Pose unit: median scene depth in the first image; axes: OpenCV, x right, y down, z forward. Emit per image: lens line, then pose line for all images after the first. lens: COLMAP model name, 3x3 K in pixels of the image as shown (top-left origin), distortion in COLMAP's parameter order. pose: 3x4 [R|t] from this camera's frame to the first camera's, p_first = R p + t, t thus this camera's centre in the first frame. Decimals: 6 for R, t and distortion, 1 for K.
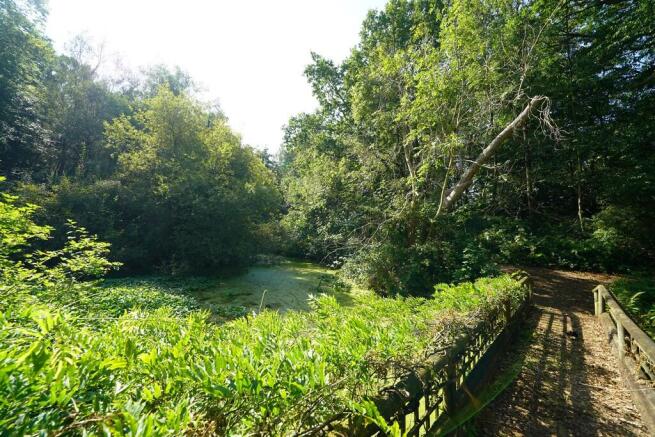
lens RADIAL K [[221.7, 0, 324.9], [0, 221.7, 222.0], [0, 0, 1]] dist [-0.009701, 0.000158]
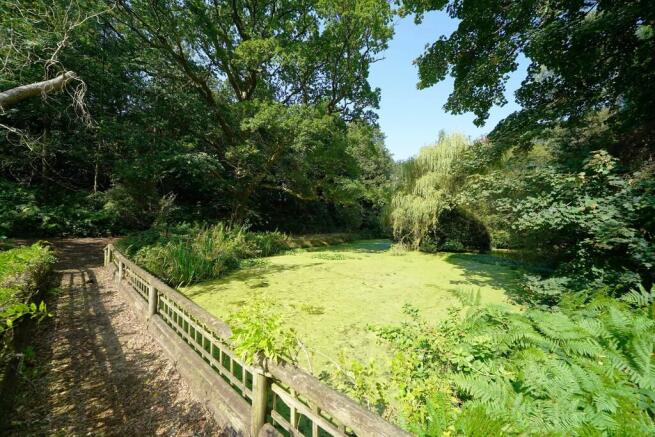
lens RADIAL K [[221.7, 0, 324.7], [0, 221.7, 218.9], [0, 0, 1]] dist [-0.009701, 0.000158]
pose [[-0.111982, -0.019688, 0.993515, -0.285181], [-0.105079, 0.994433, 0.007862, -0.027225], [-0.988139, -0.103517, -0.113427, -0.188237]]
